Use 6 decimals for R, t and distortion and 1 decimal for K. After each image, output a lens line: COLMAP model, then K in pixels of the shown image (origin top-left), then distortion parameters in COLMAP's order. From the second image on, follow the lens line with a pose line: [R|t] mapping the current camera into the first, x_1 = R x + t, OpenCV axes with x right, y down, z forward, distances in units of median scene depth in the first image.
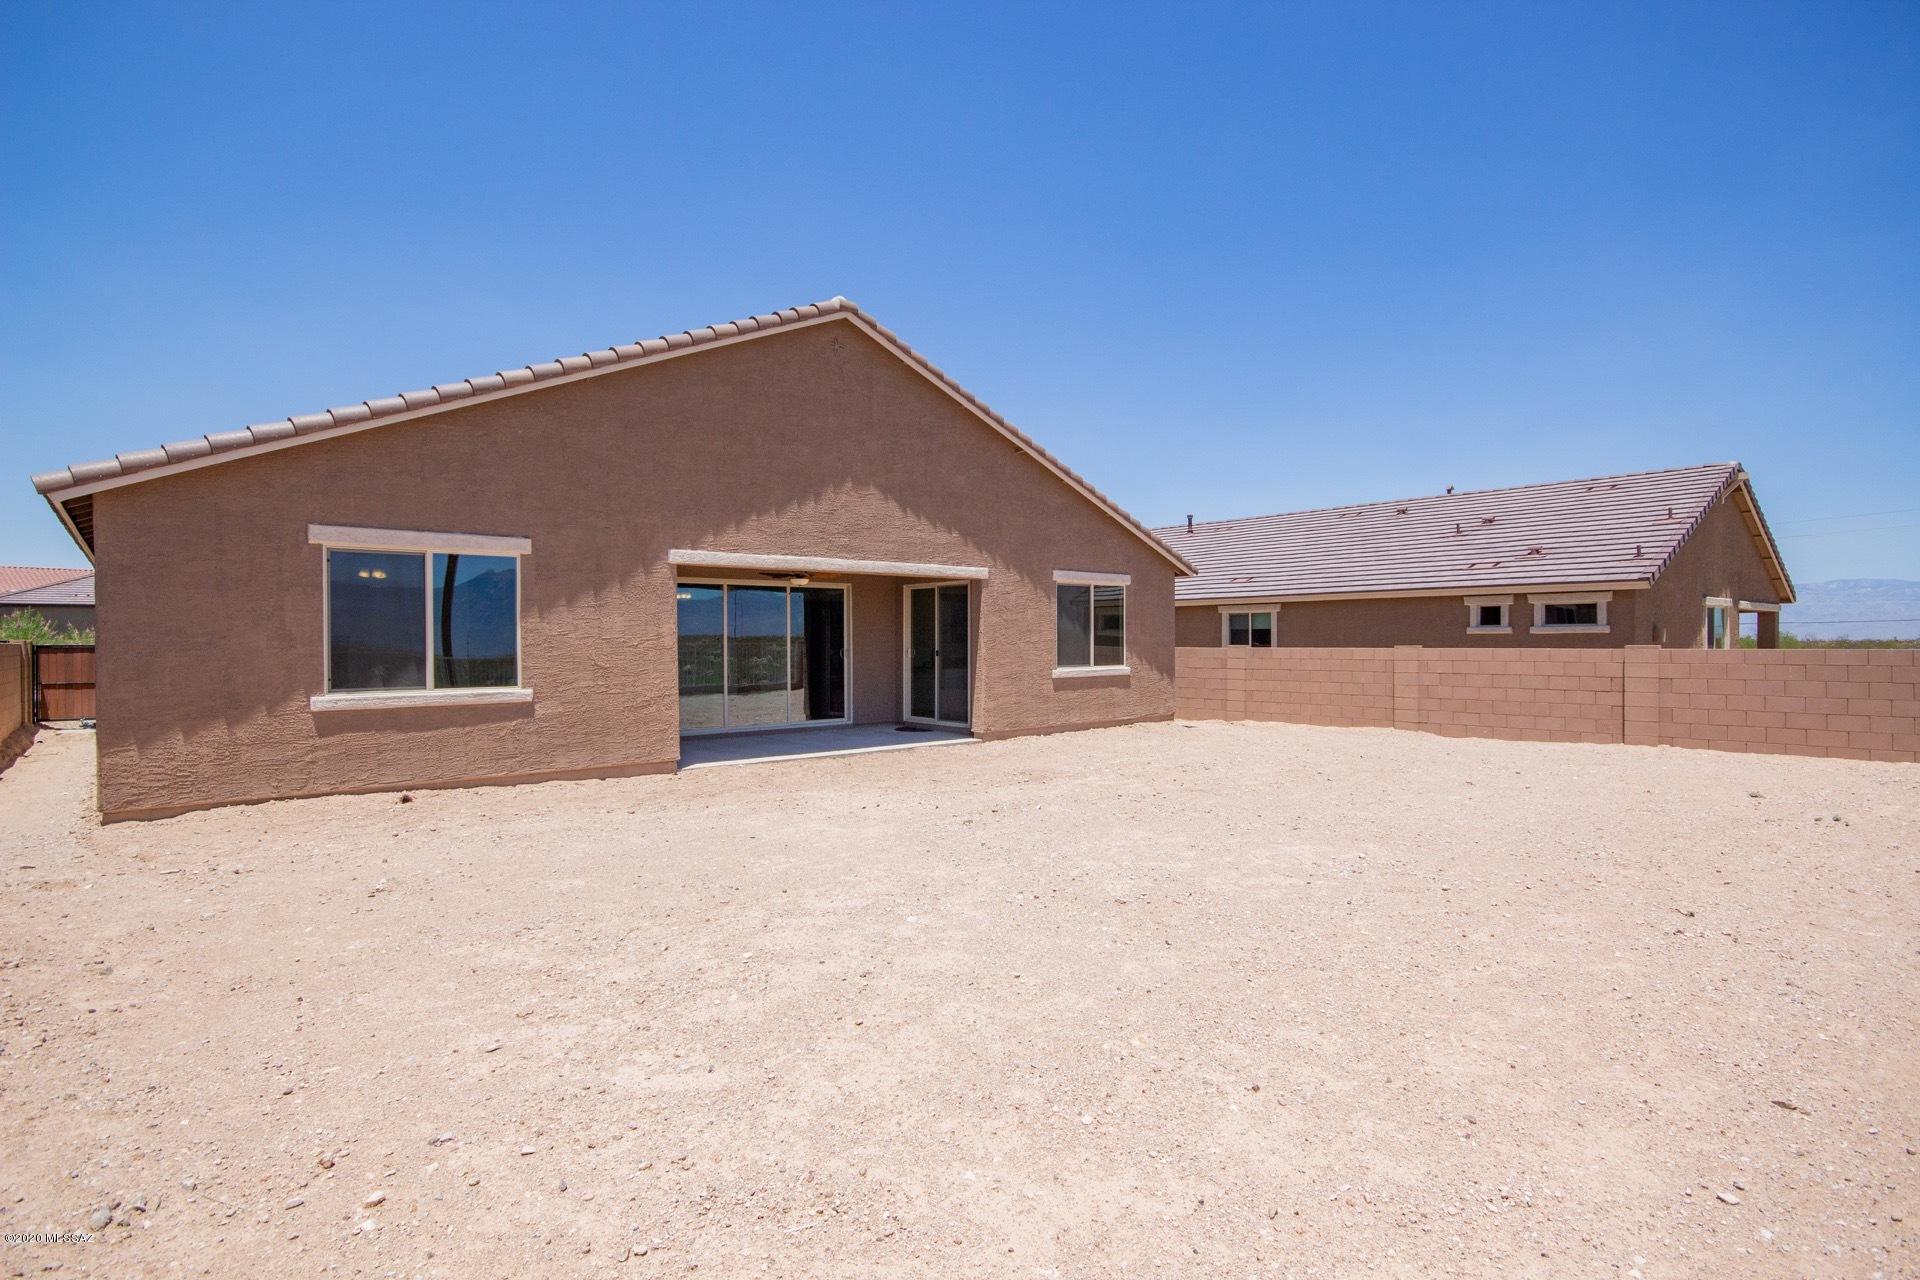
lens RADIAL K [[950.4, 0, 960.0], [0, 950.4, 640.0], [0, 0, 1]] dist [-0.001055, 0.000581]
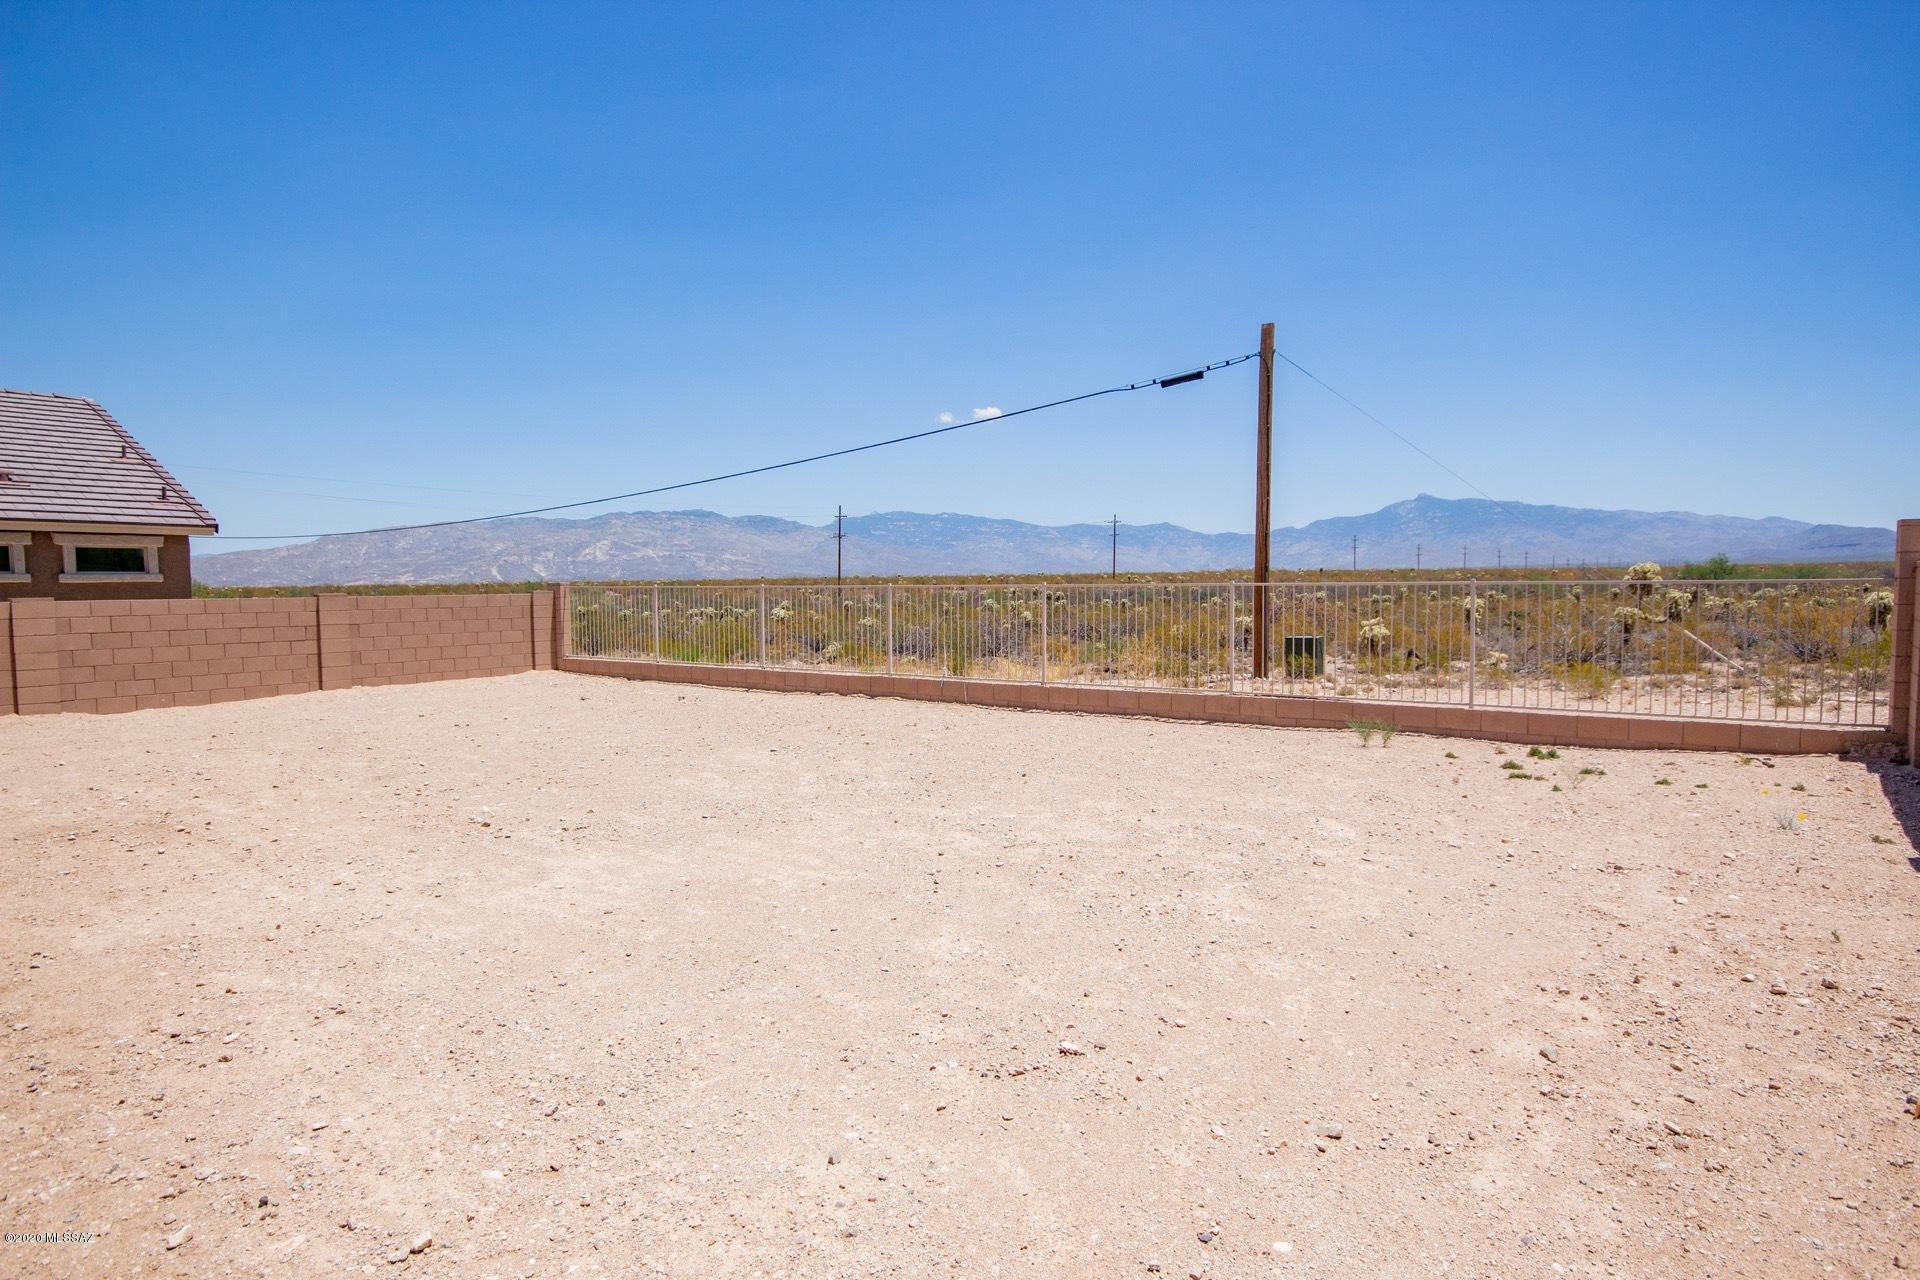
lens RADIAL K [[1048.7, 0, 975.9], [0, 1048.7, 641.8], [0, 0, 1]] dist [0.001495, 0.002357]
pose [[-0.228785, -0.049218, 0.972232, -1.001845], [0.008333, 0.998585, 0.052513, 0.006548], [-0.973441, 0.020116, -0.228051, 1.029288]]
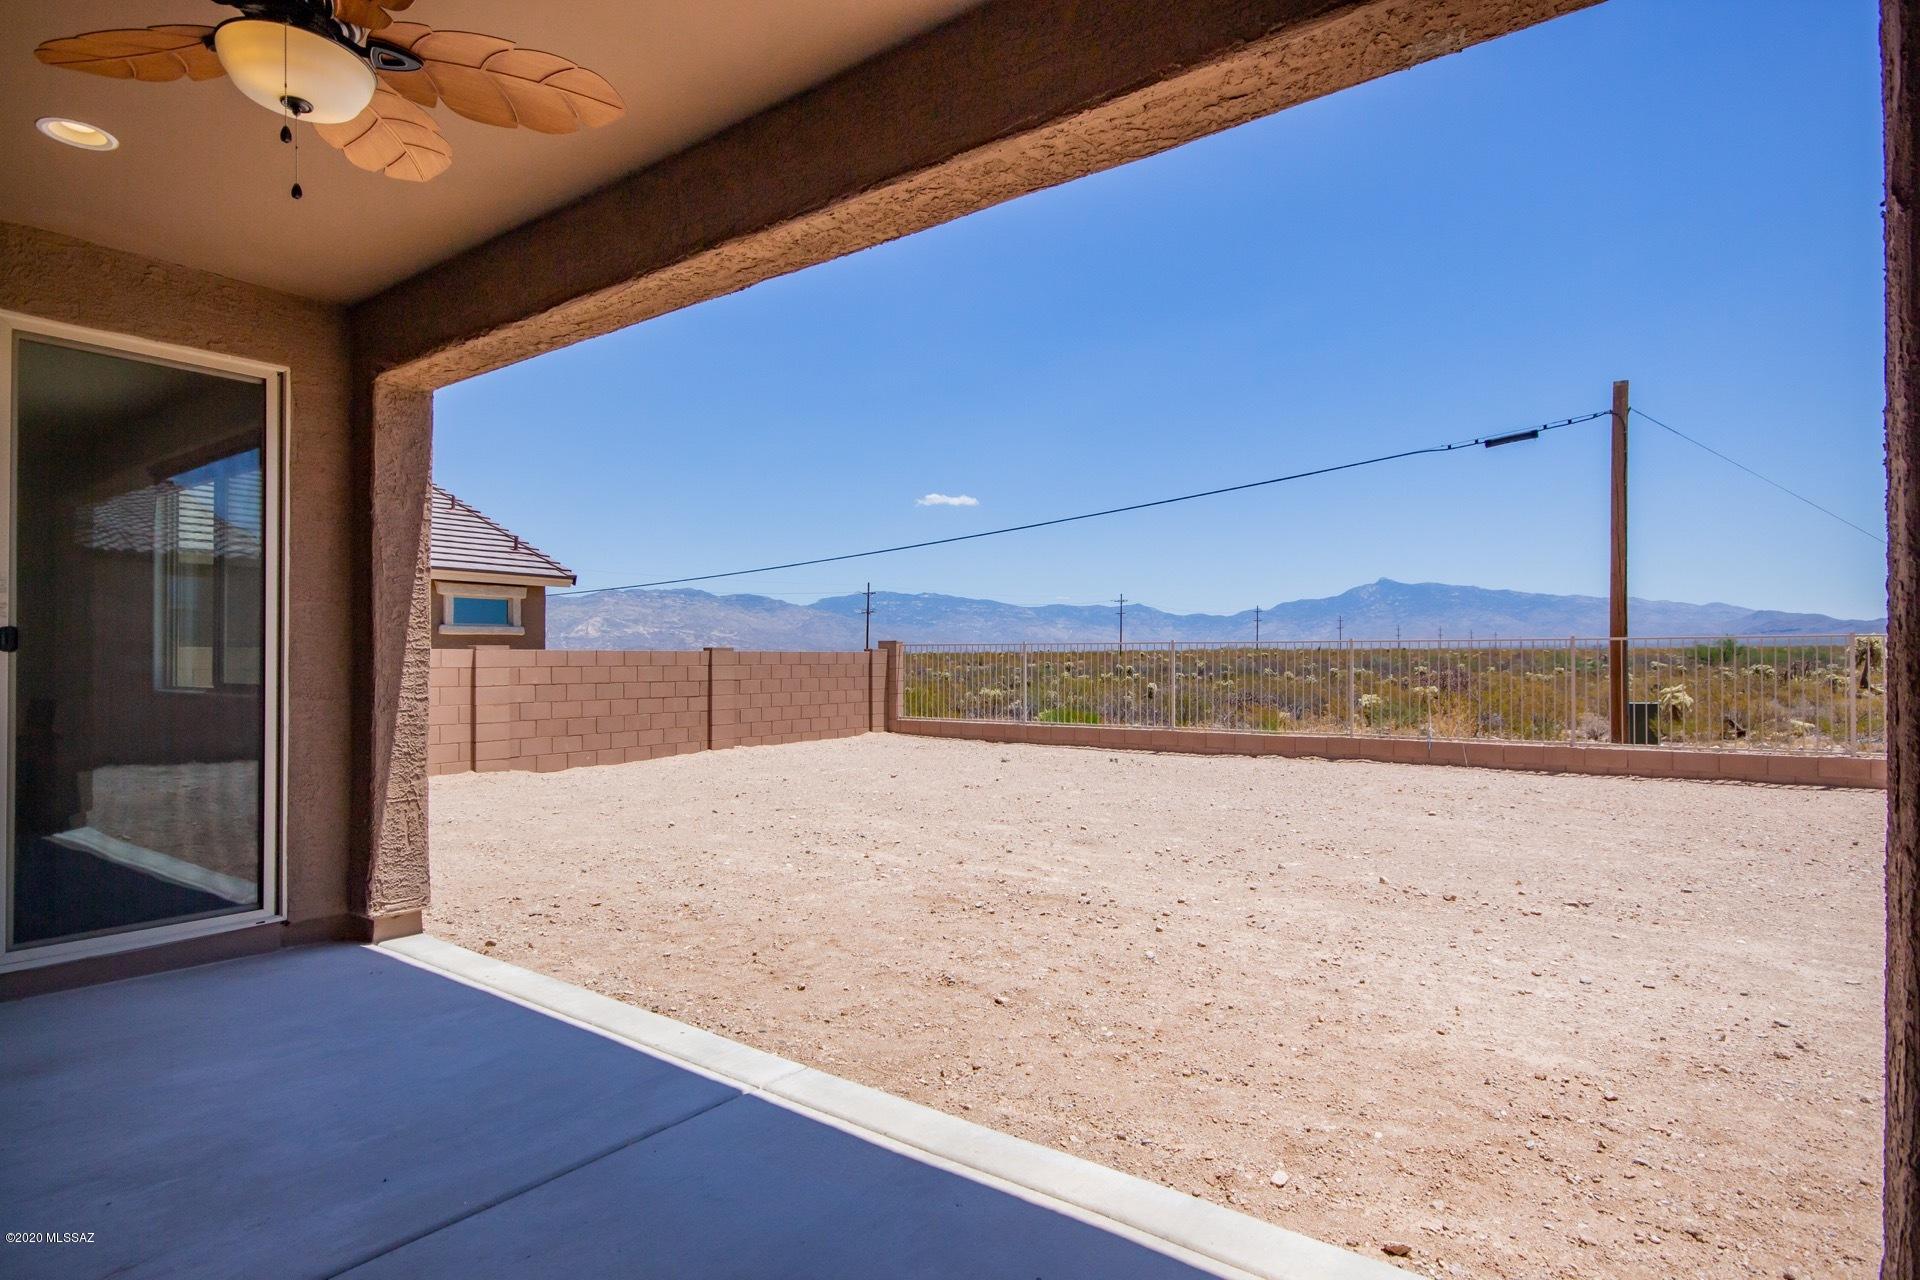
lens RADIAL K [[1014.3, 0, 948.1], [0, 1014.3, 642.4], [0, 0, 1]] dist [0.000729, 0.001036]
pose [[-0.232098, 0.021820, 0.972448, -0.636671], [0.002117, 0.999757, -0.021927, 0.042655], [-0.972690, -0.003030, -0.232088, 1.809293]]
